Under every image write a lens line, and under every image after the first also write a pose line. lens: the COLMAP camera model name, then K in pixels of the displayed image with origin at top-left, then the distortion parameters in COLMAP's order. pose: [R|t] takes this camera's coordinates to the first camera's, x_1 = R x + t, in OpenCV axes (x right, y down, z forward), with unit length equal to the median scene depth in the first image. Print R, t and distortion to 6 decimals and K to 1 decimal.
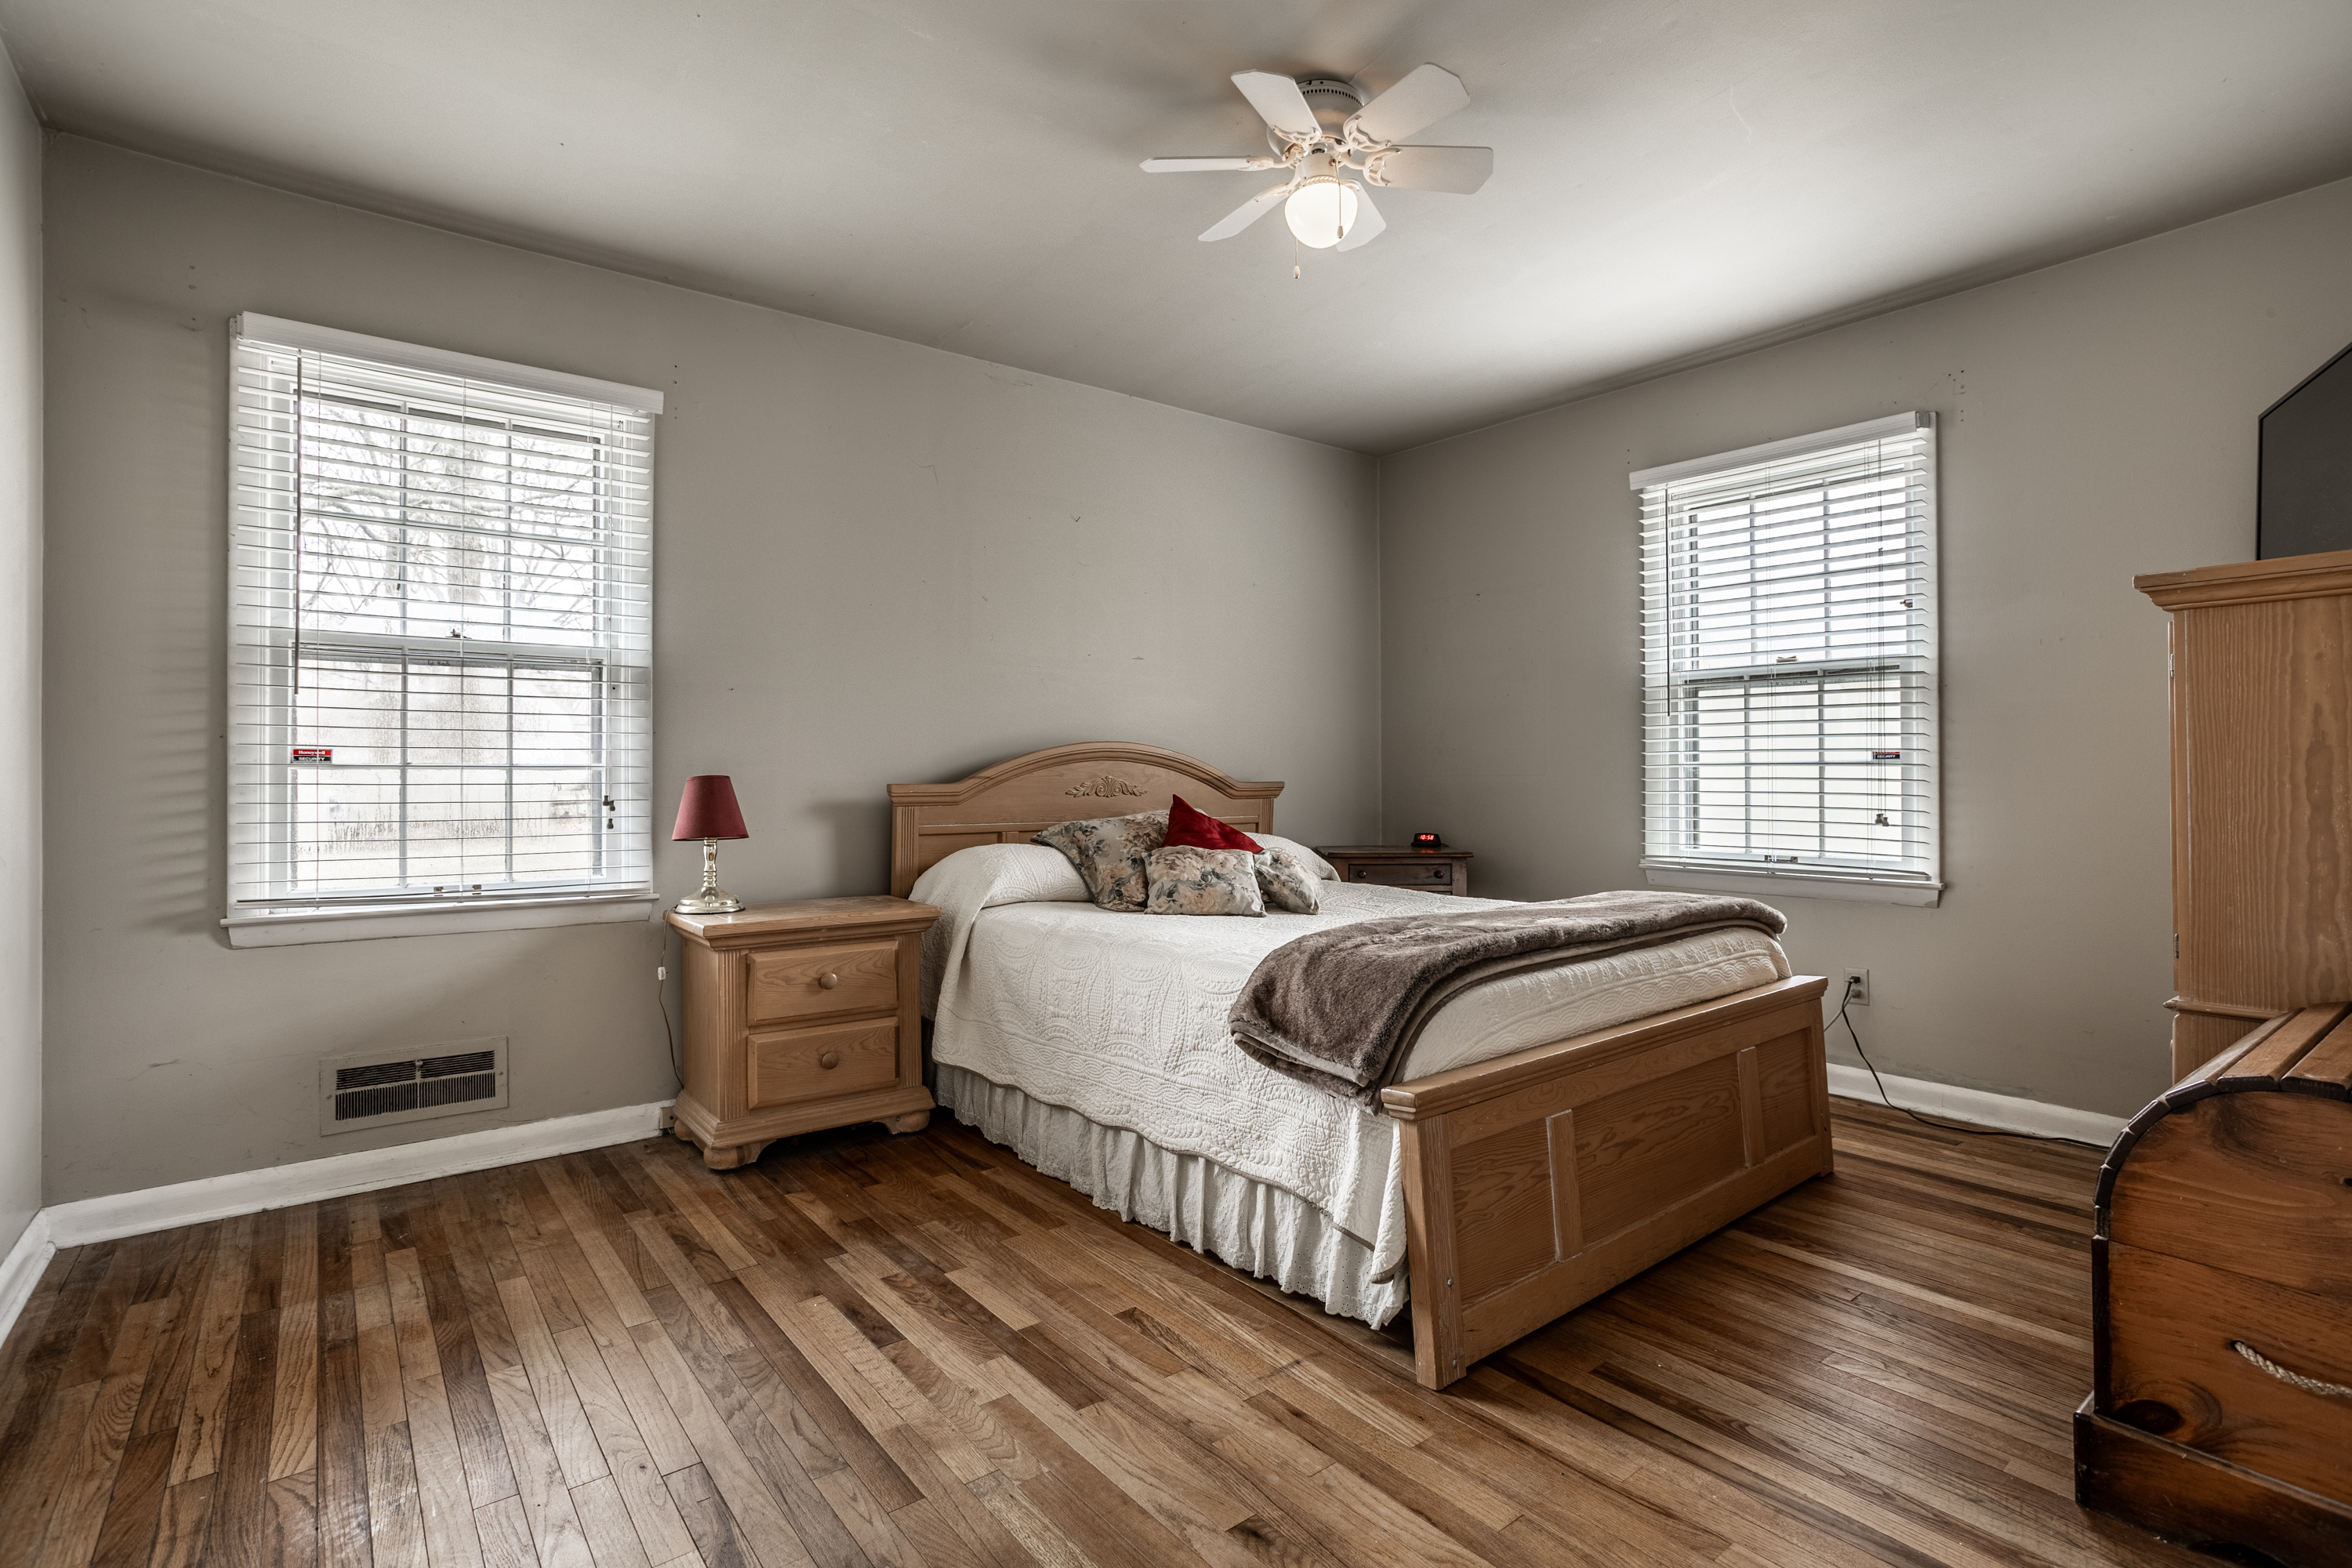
lens RADIAL K [[1133.8, 0, 1168.8], [0, 1133.8, 767.9], [0, 0, 1]] dist [-0.059206, 0.038368]
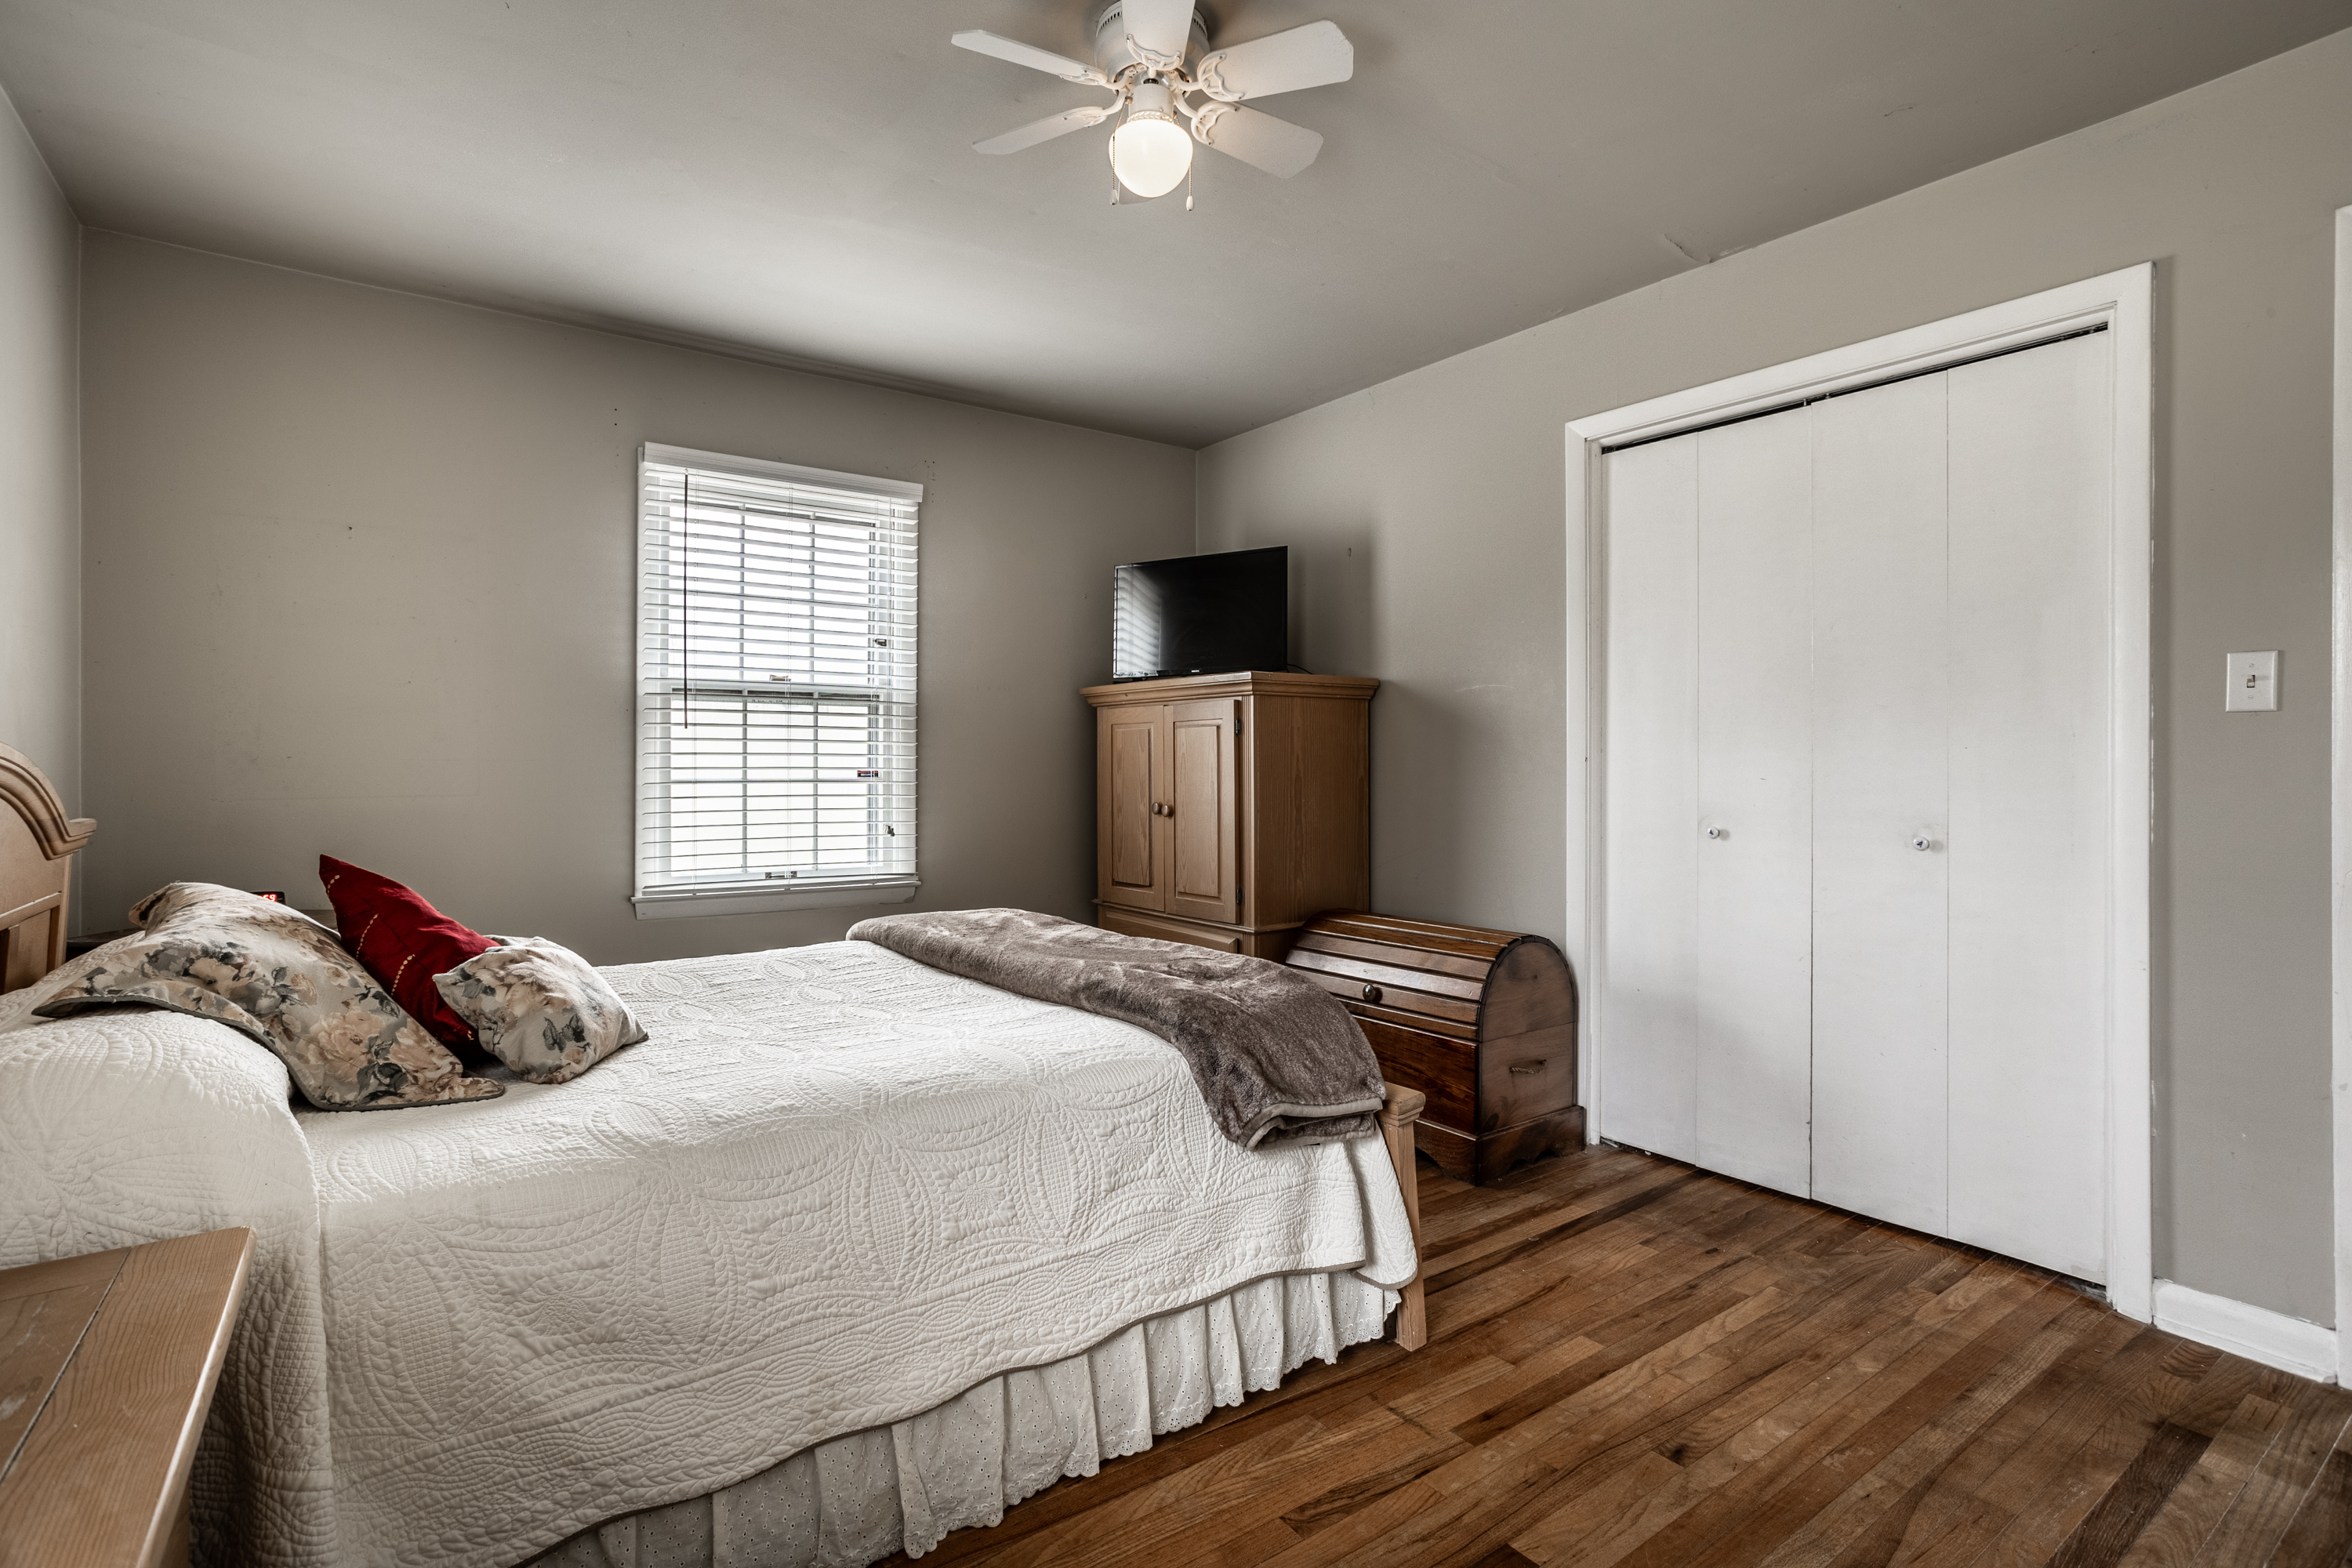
lens RADIAL K [[1133.8, 0, 1168.8], [0, 1133.8, 767.9], [0, 0, 1]] dist [-0.059206, 0.038368]
pose [[0.039429, 0.002986, 0.999218, -0.485428], [-0.005082, 0.999983, -0.002788, -0.015733], [-0.999209, -0.004968, 0.039444, 0.644002]]
